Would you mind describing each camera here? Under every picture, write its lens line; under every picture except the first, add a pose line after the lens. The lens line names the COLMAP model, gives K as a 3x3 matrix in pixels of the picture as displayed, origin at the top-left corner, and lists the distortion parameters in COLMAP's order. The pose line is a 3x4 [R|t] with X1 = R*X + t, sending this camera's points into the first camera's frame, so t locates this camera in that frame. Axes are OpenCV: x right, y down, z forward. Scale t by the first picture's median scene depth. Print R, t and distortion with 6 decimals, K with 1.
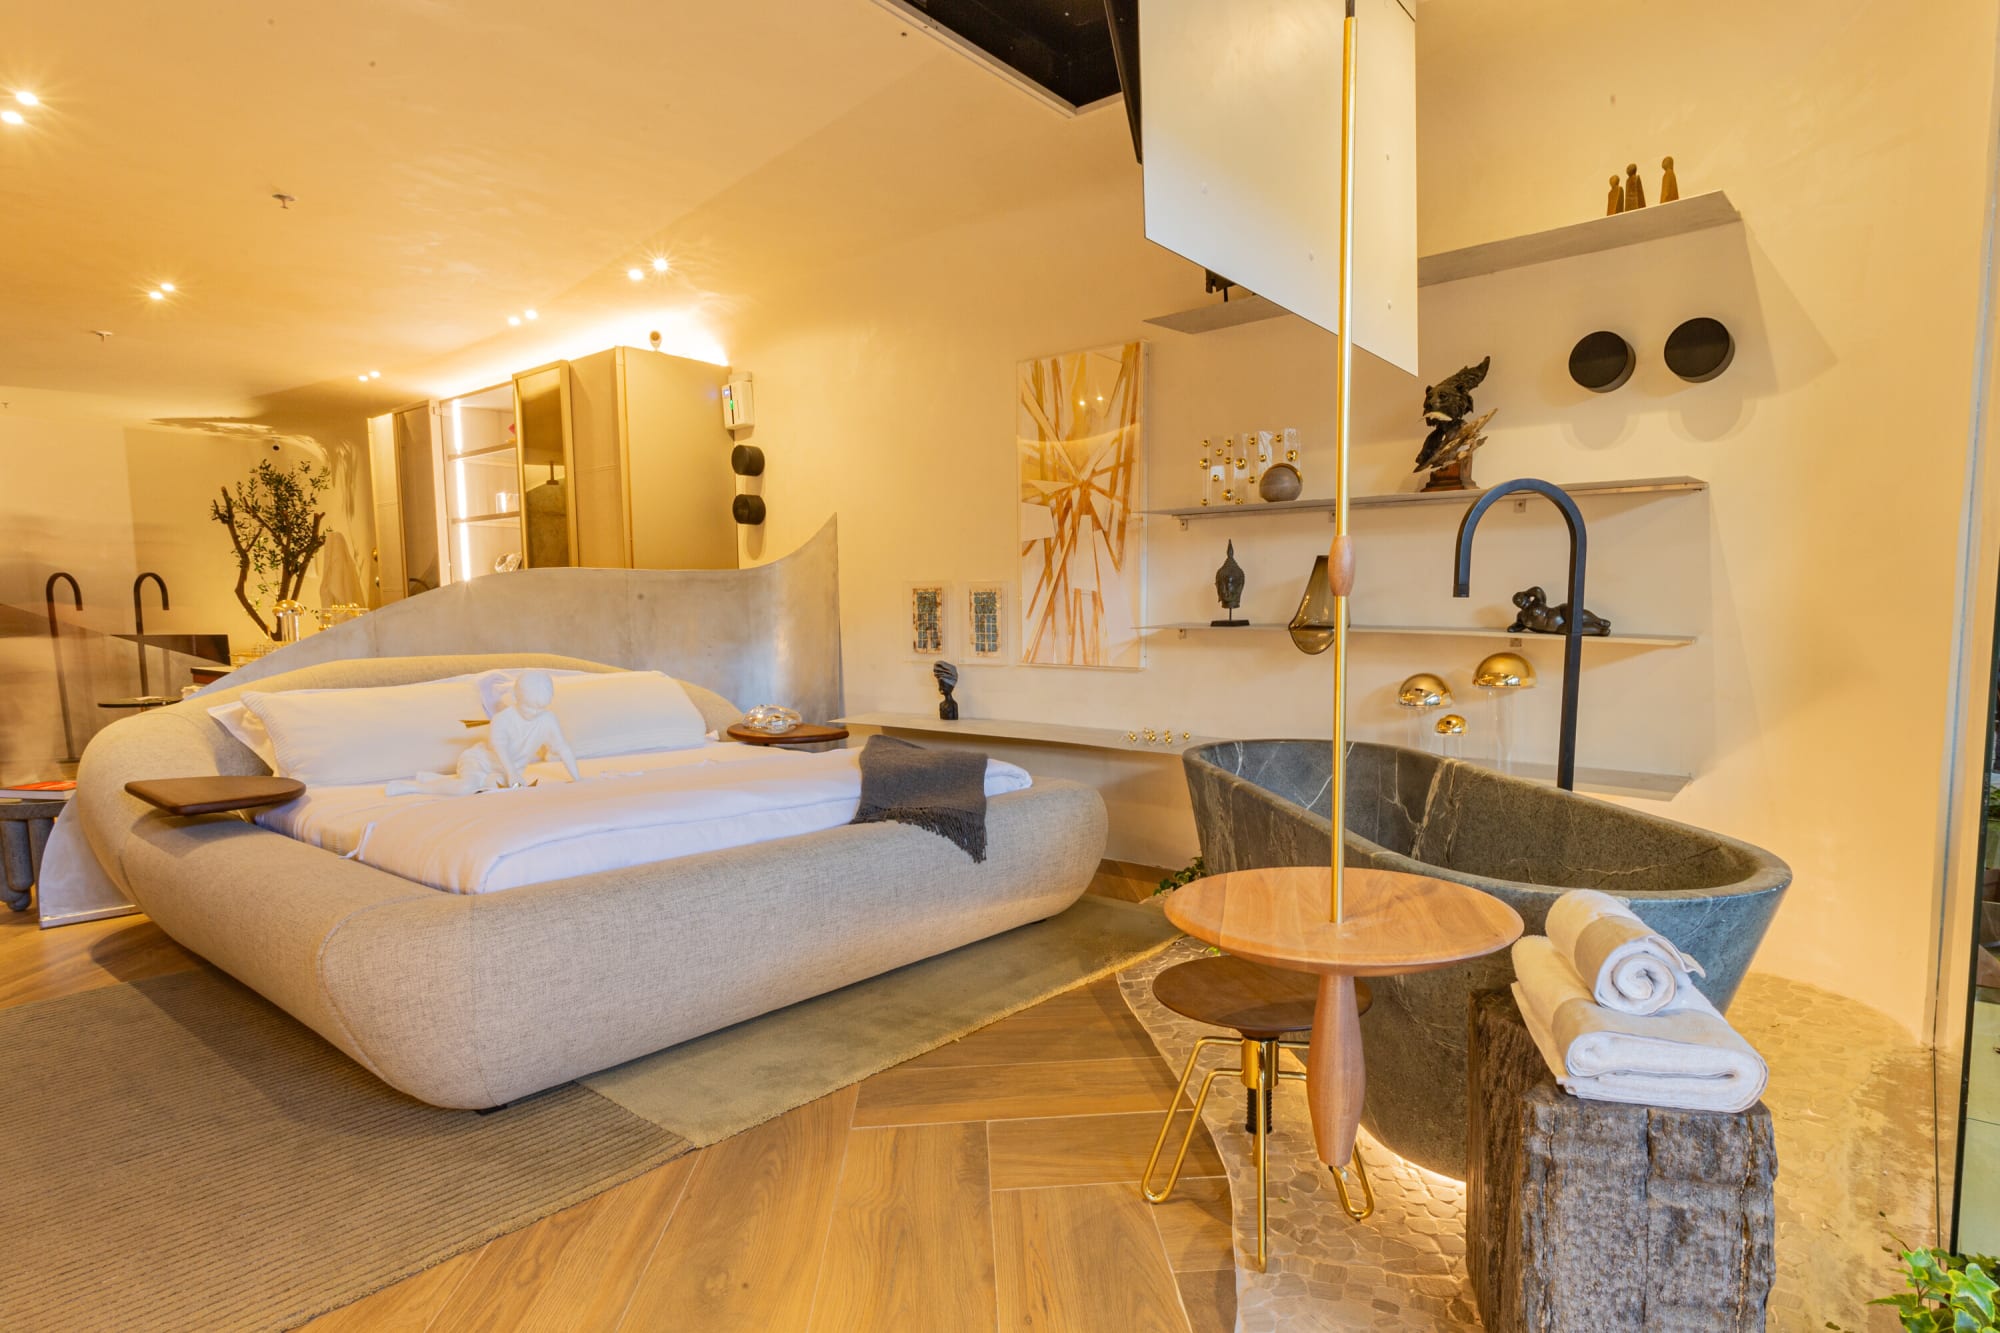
lens RADIAL K [[1098.5, 0, 1049.4], [0, 1098.5, 714.1], [0, 0, 1]] dist [0.000490, -0.000544]
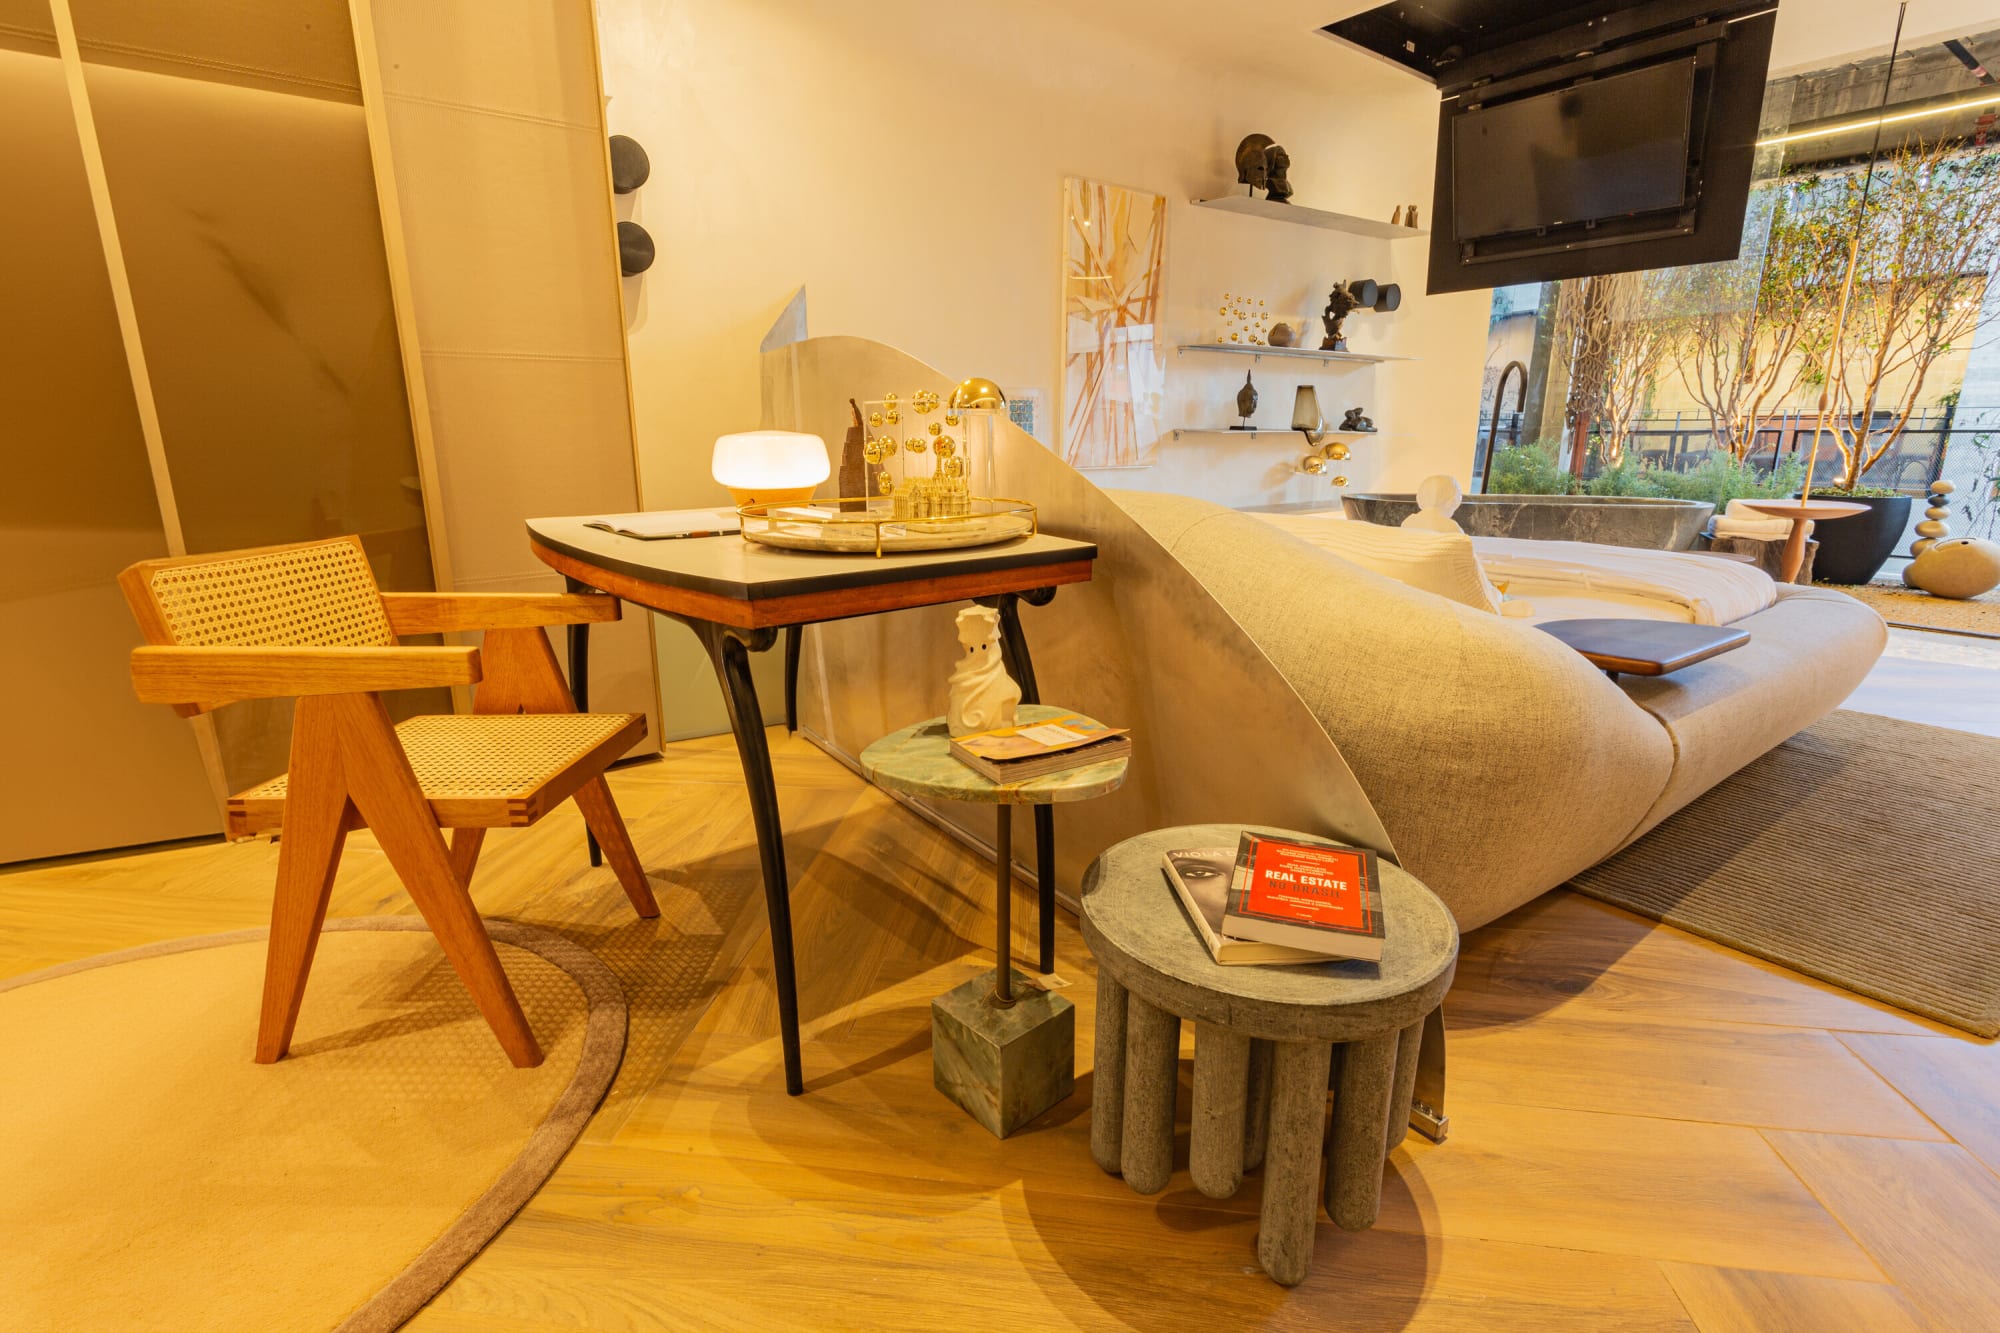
lens RADIAL K [[967.2, 0, 1005.7], [0, 967.2, 671.3], [0, 0, 1]] dist [0.001134, 0.002112]
pose [[0.213385, -0.239674, 0.947113, -1.089916], [0.091059, 0.970100, 0.224975, -0.077788], [-0.972715, 0.038237, 0.228829, 0.915247]]
